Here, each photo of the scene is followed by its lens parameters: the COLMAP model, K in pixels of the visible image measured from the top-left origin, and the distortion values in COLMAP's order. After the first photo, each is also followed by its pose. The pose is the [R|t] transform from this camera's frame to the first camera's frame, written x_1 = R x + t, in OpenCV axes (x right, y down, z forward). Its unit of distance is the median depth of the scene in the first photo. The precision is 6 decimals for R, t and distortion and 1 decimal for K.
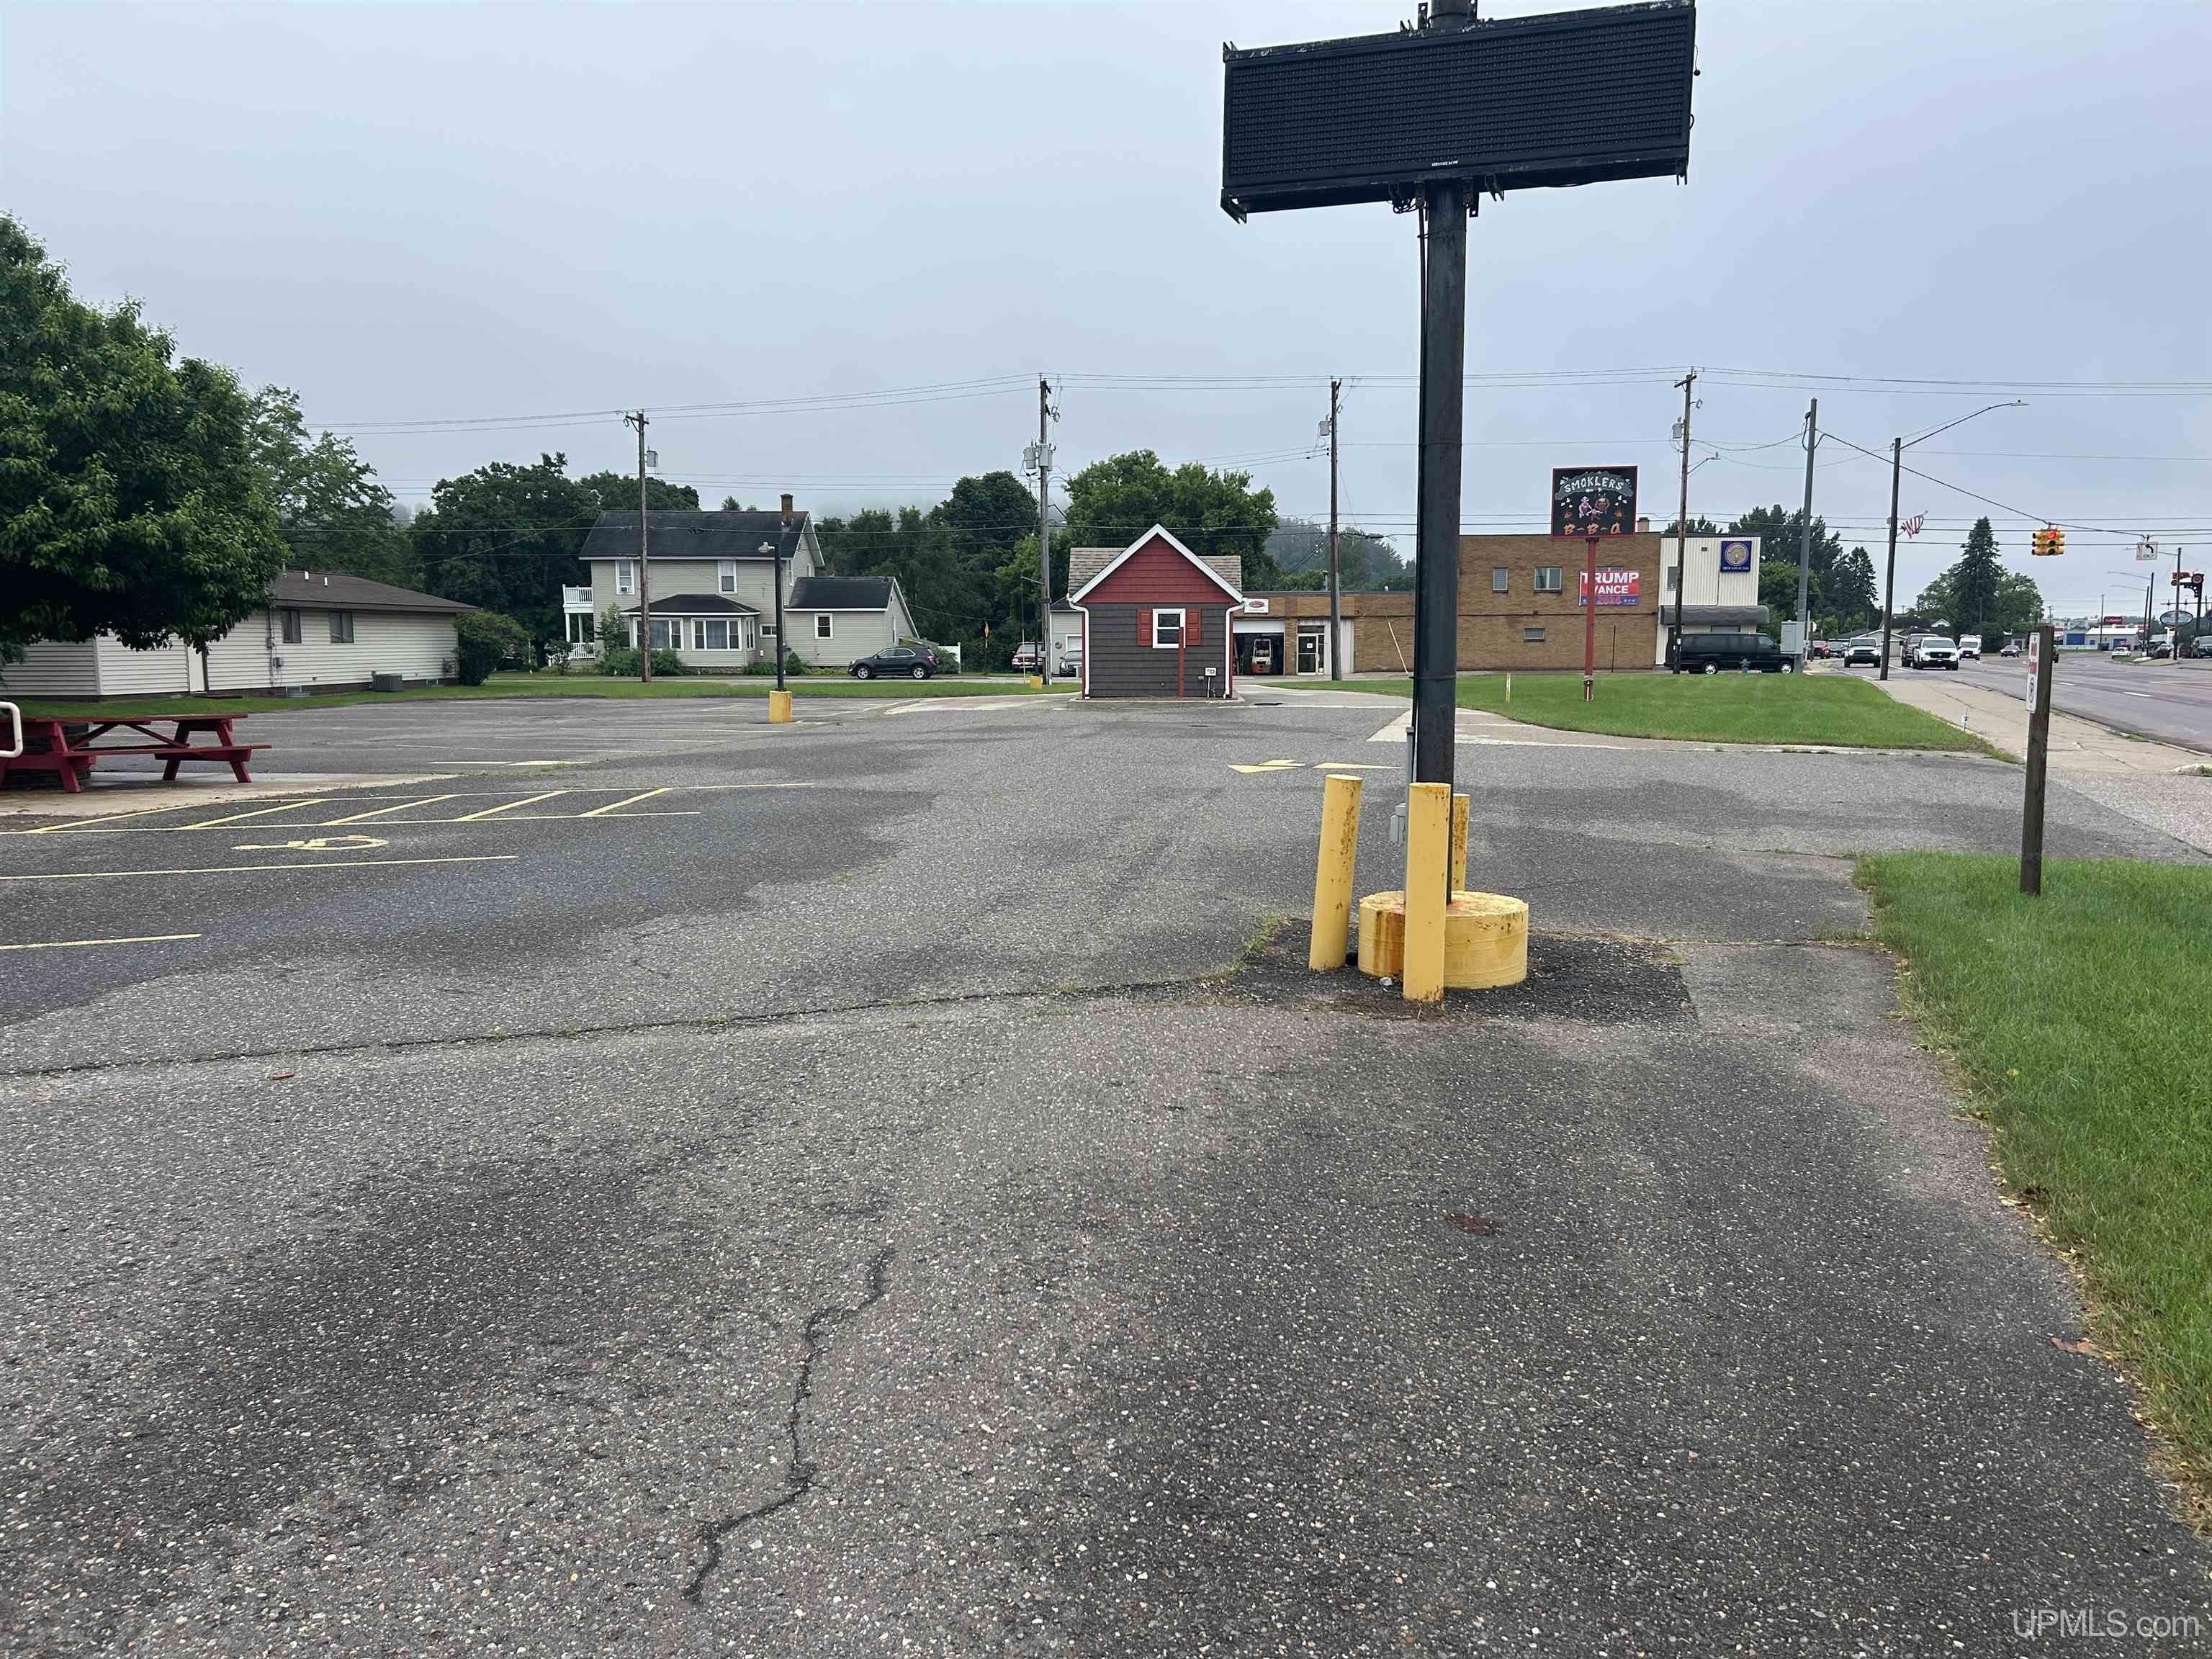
lens RADIAL K [[1644.8, 0, 1104.4], [0, 1644.8, 837.6], [0, 0, 1]] dist [0.081305, -0.113708]
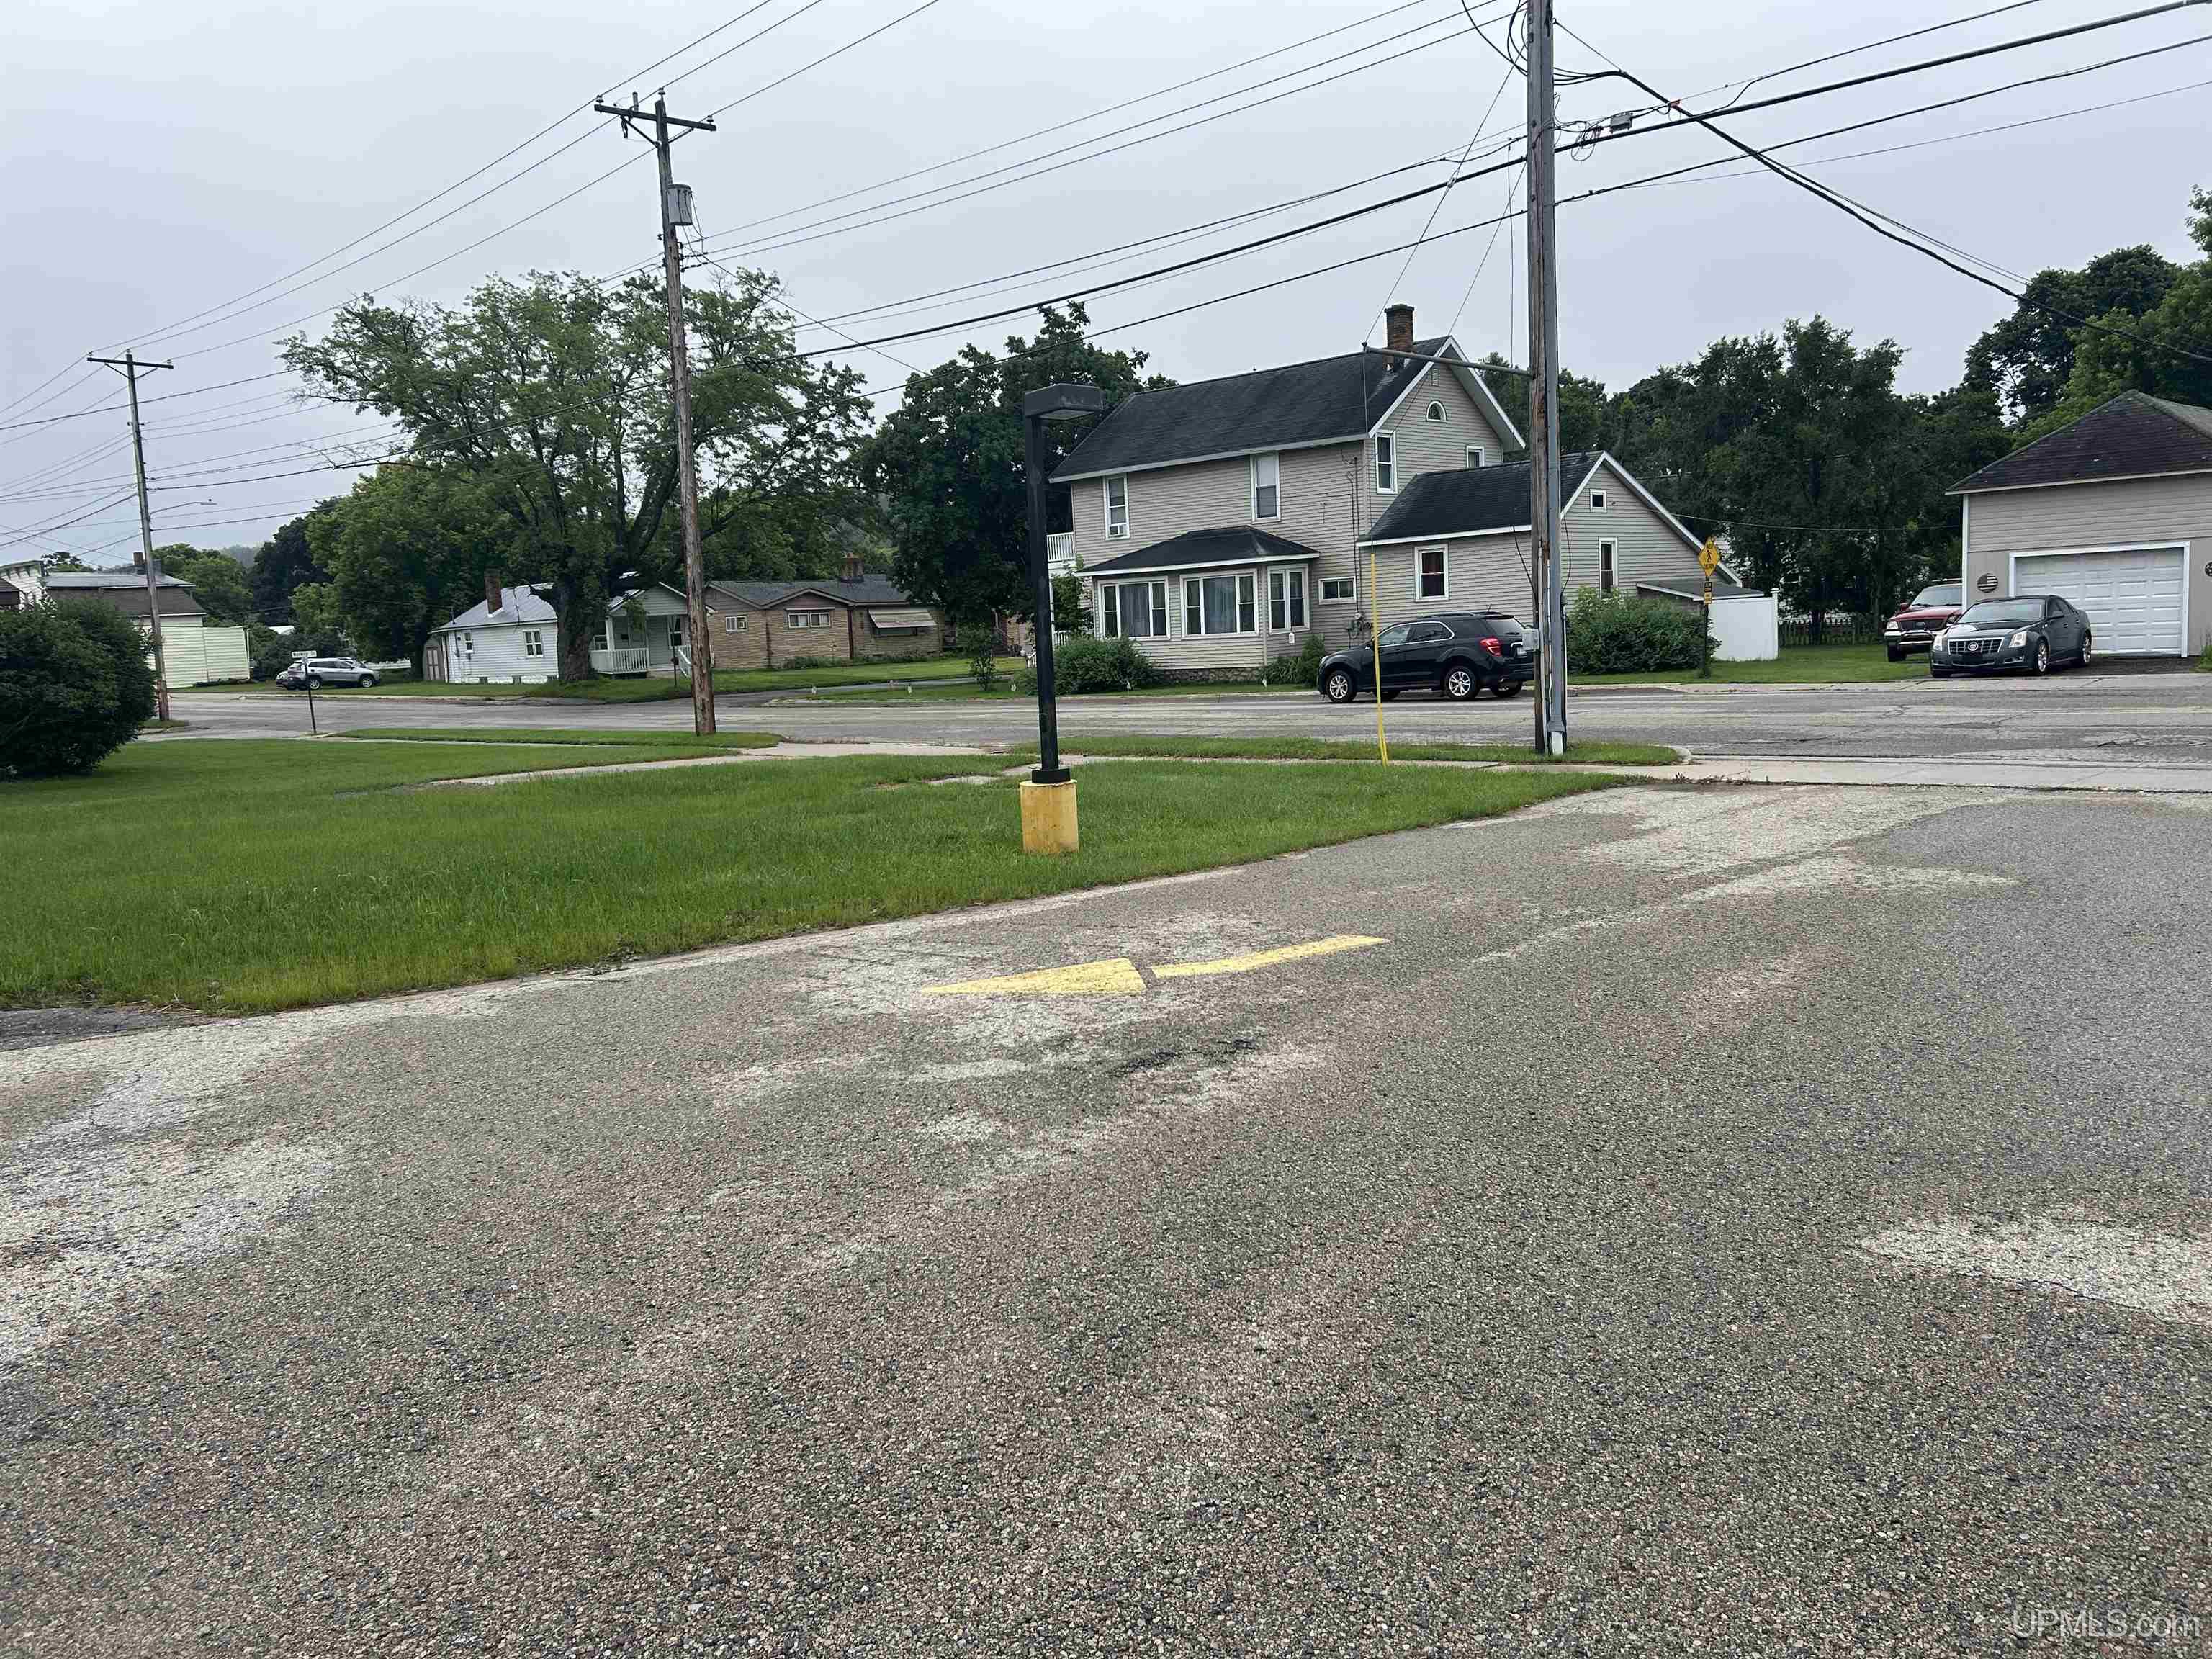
lens RADIAL K [[1693.9, 0, 1093.3], [0, 1693.9, 792.2], [0, 0, 1]] dist [0.077147, -0.089283]
pose [[0.763376, 0.024554, -0.645487, 0.069792], [-0.027480, 0.999607, 0.005526, -0.067956], [0.645369, 0.013520, 0.763751, 0.584721]]
